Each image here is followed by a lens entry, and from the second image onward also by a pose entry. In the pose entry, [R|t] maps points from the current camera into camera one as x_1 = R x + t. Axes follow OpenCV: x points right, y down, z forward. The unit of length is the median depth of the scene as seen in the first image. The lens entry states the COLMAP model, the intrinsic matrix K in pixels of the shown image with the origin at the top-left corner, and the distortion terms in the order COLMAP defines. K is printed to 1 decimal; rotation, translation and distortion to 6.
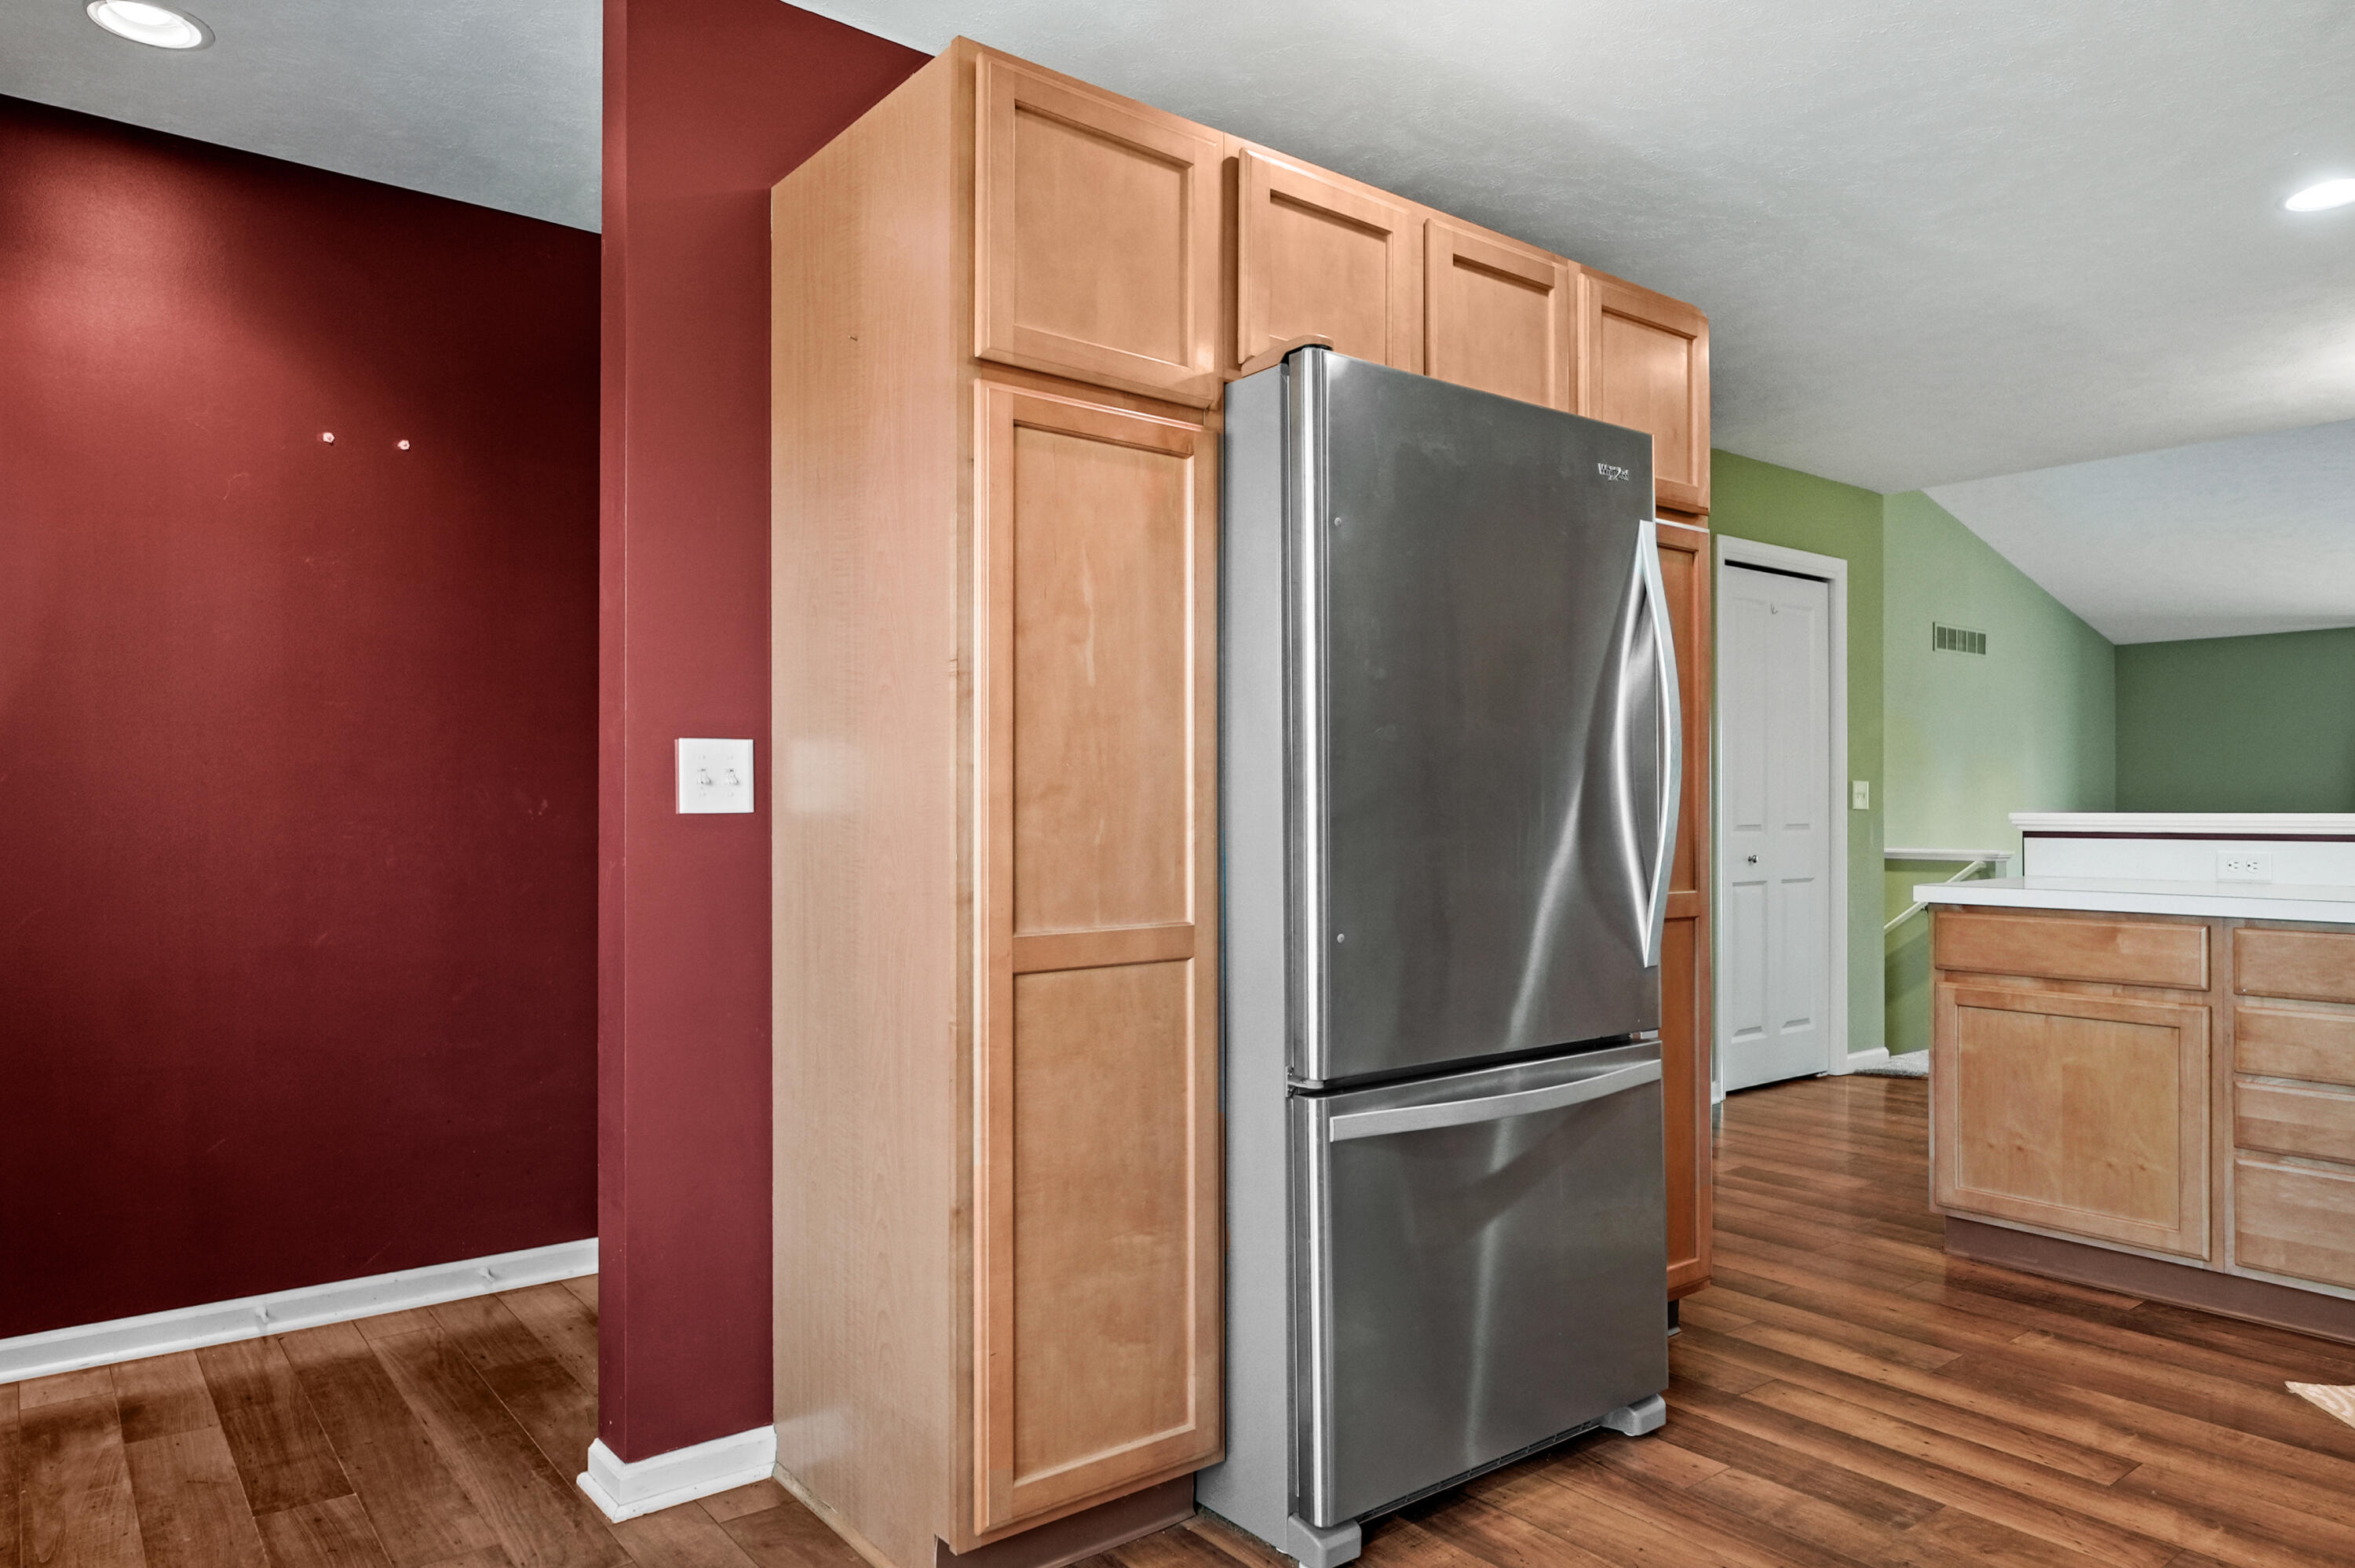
lens RADIAL K [[1465.5, 0, 1154.1], [0, 1465.5, 804.3], [0, 0, 1]] dist [-0.002307, 0.005898]
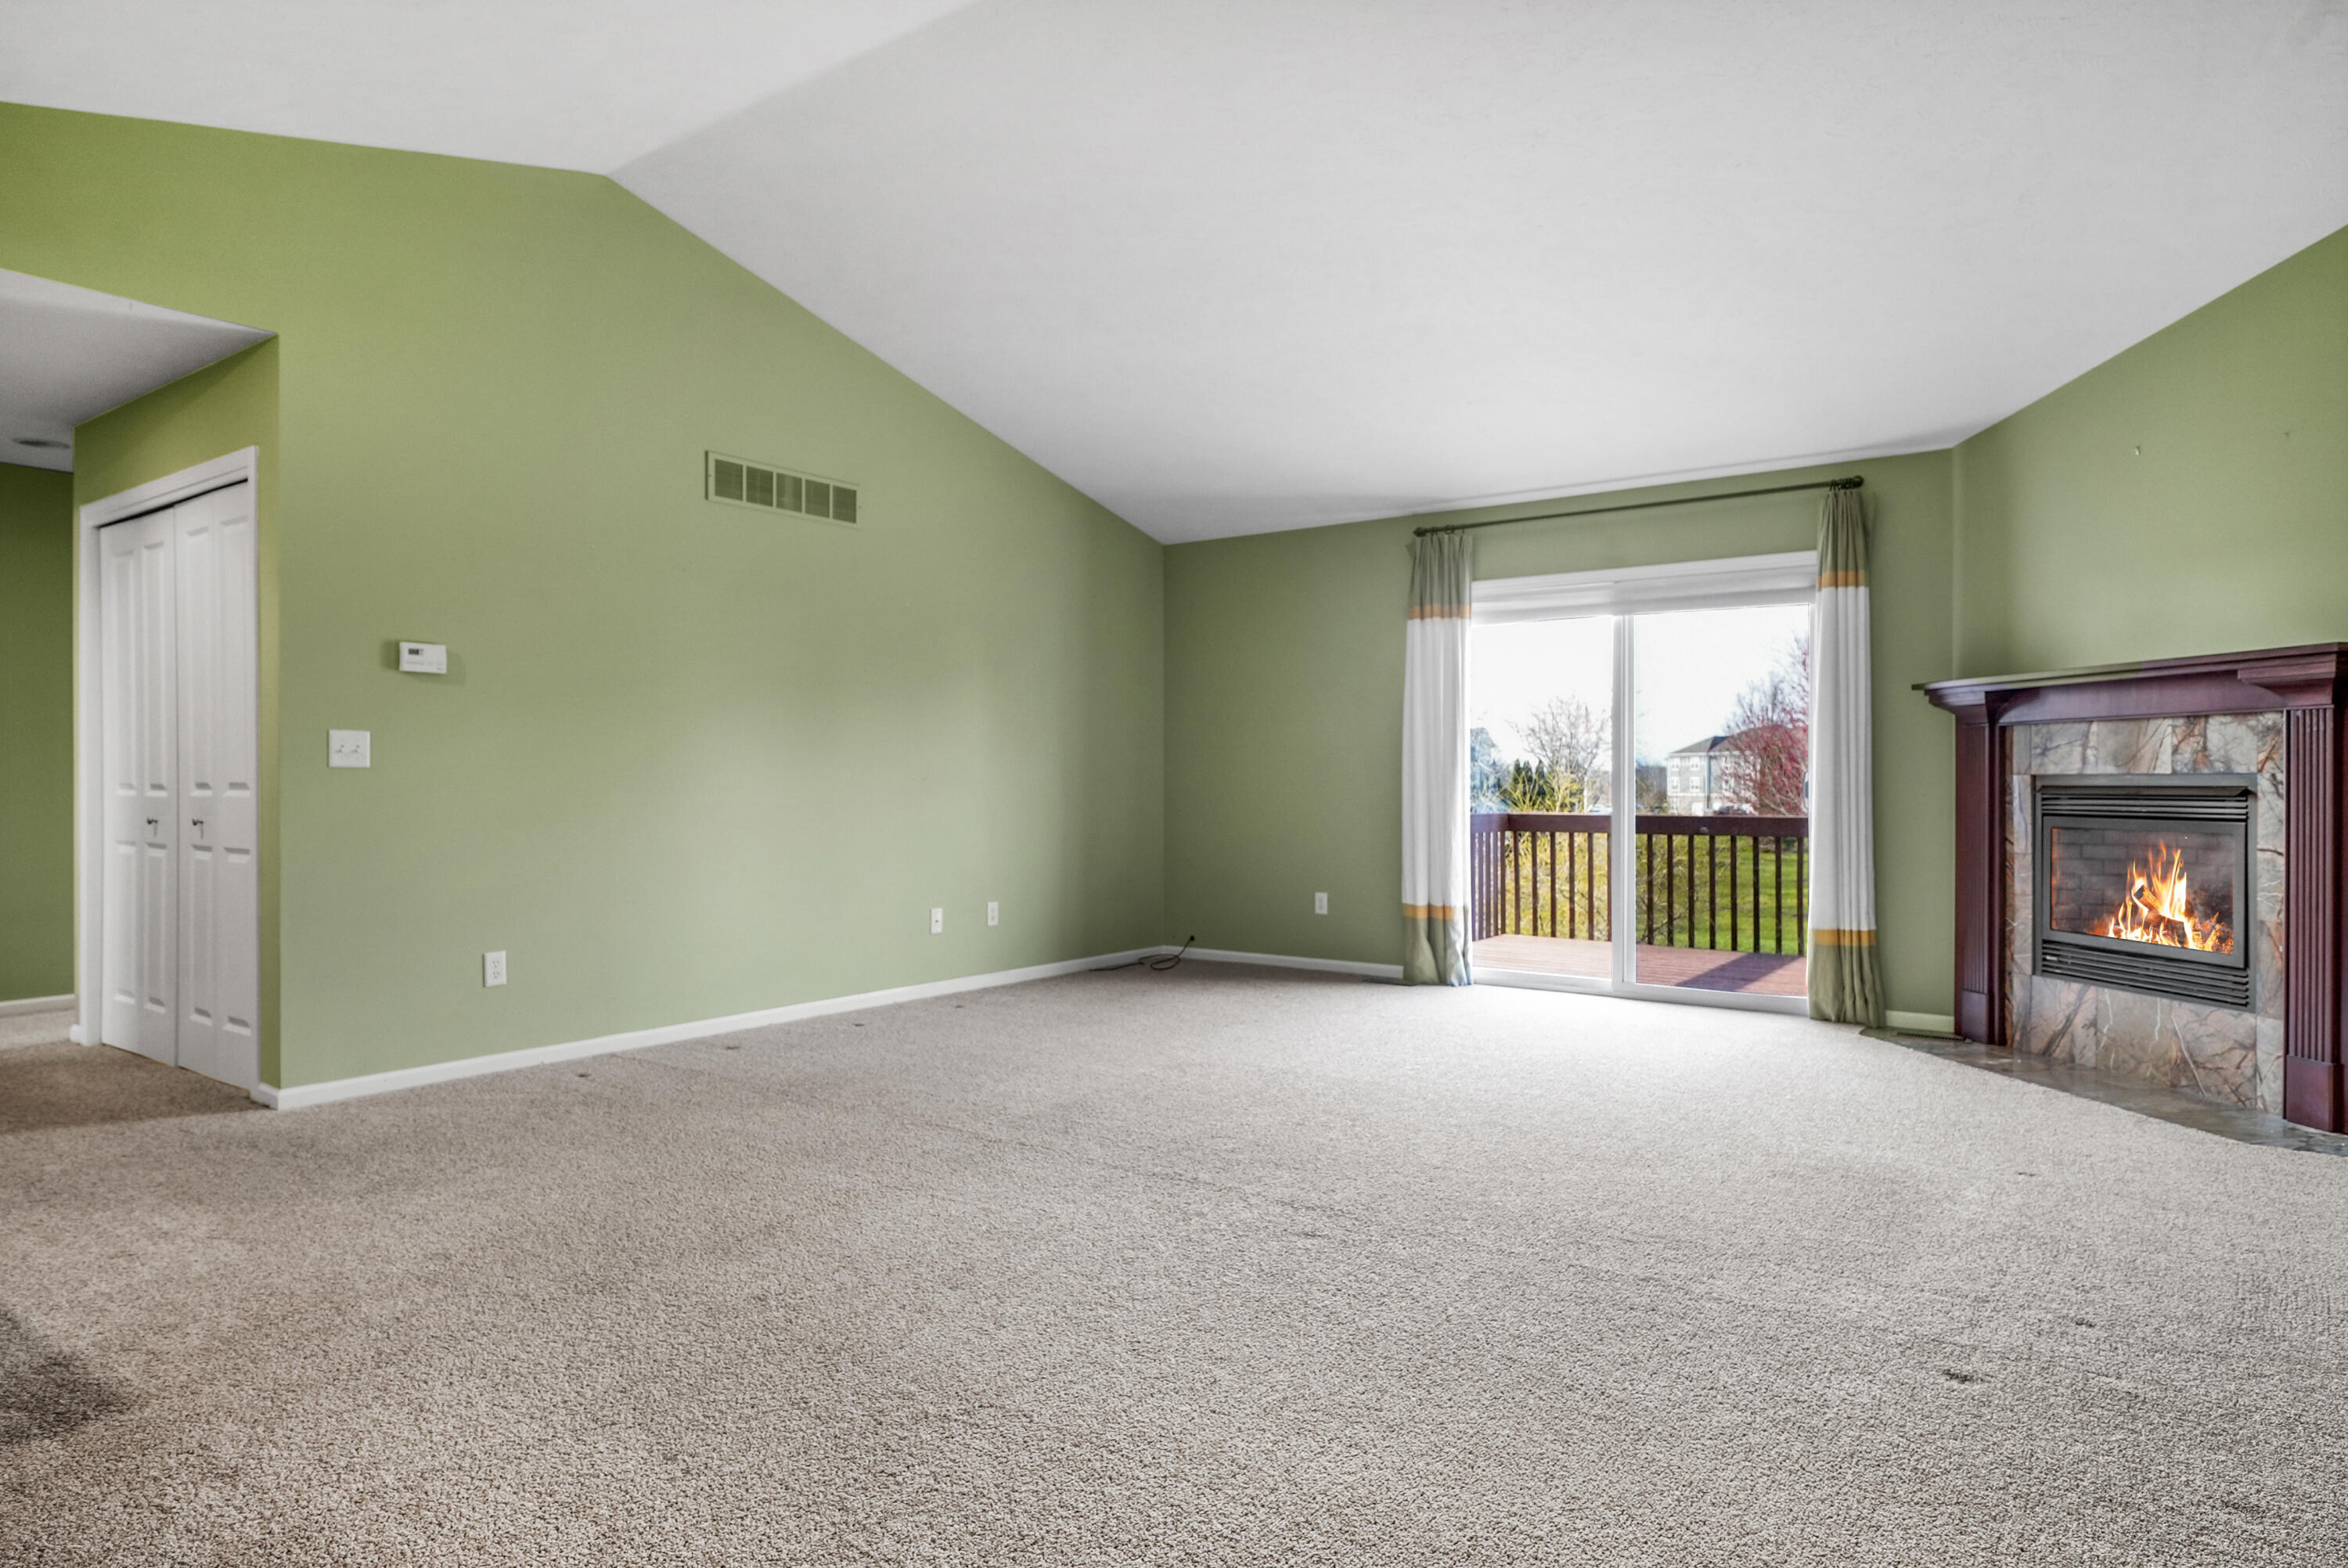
lens RADIAL K [[1322.2, 0, 1182.2], [0, 1322.2, 793.4], [0, 0, 1]] dist [-0.006710, -0.001511]
pose [[0.956989, -0.001937, 0.290117, 2.578895], [-0.001862, 0.999916, 0.012818, 0.024396], [-0.290117, -0.012807, 0.956905, 2.024369]]
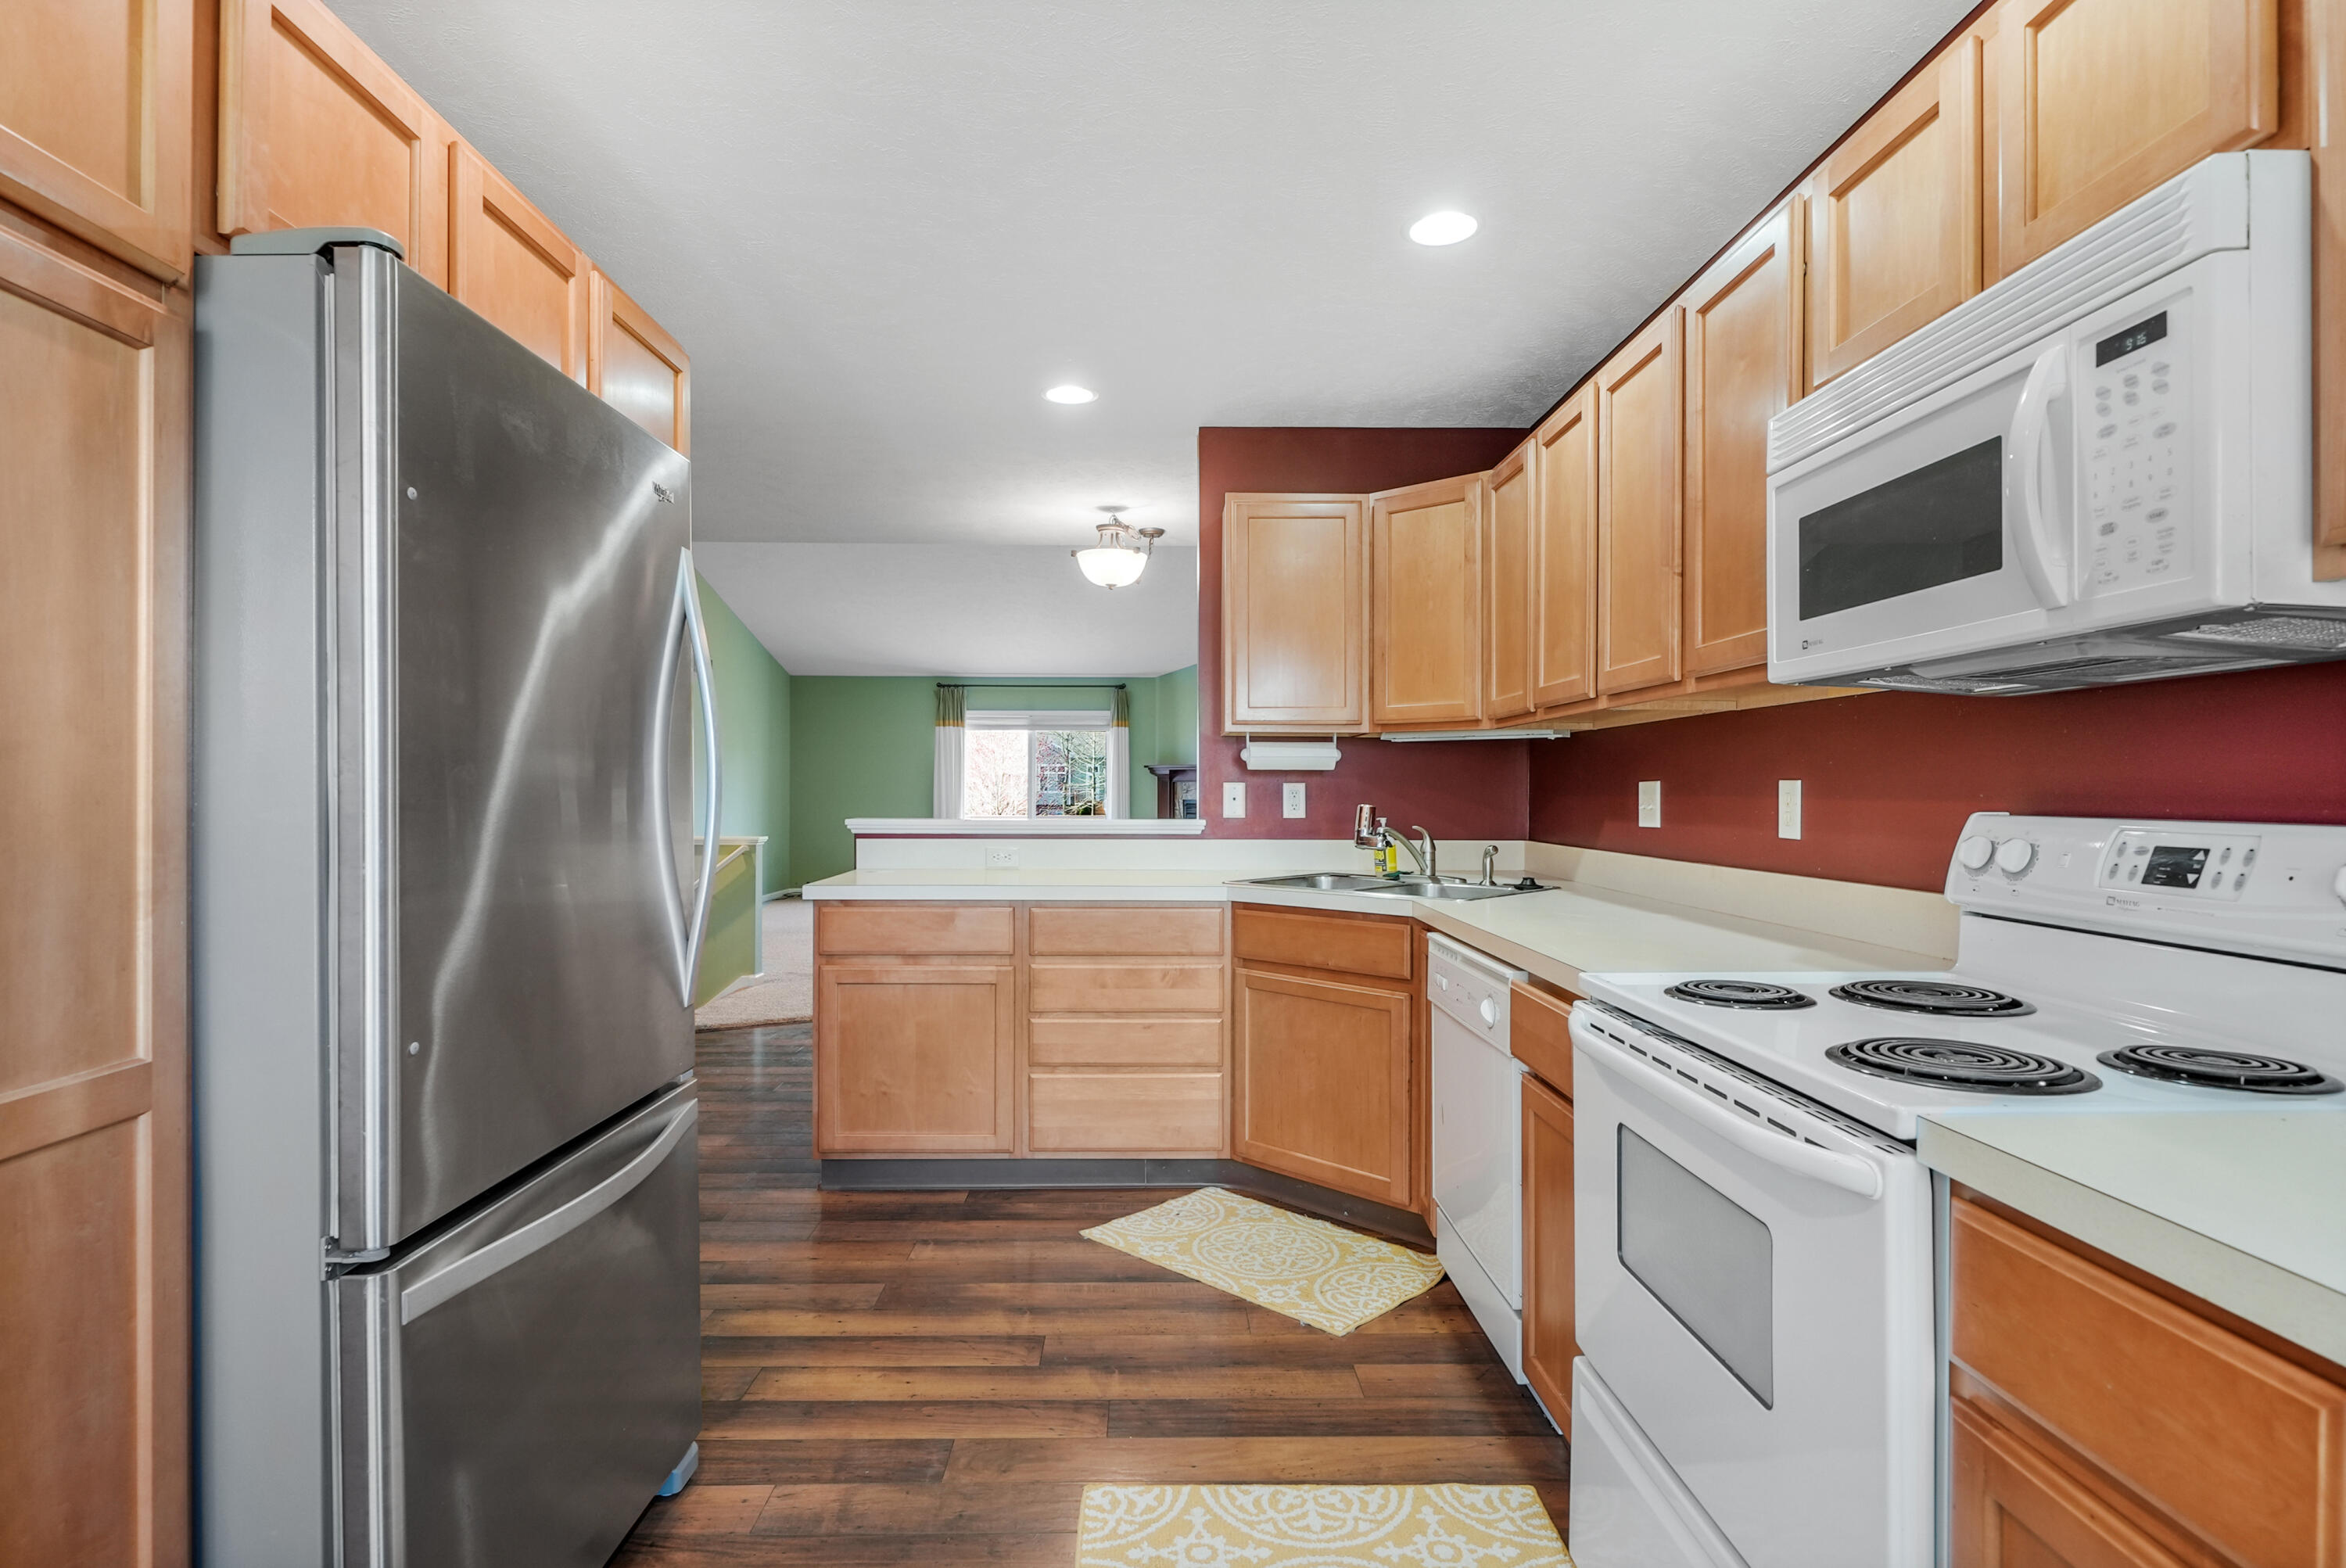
lens RADIAL K [[1199.4, 0, 1173.5], [0, 1199.4, 788.3], [0, 0, 1]] dist [-0.000355, -0.002558]
pose [[0.601914, 0.003342, 0.798554, -0.105374], [-0.005532, 0.999985, -0.000015, -0.035896], [-0.798542, -0.004408, 0.601923, 0.259871]]
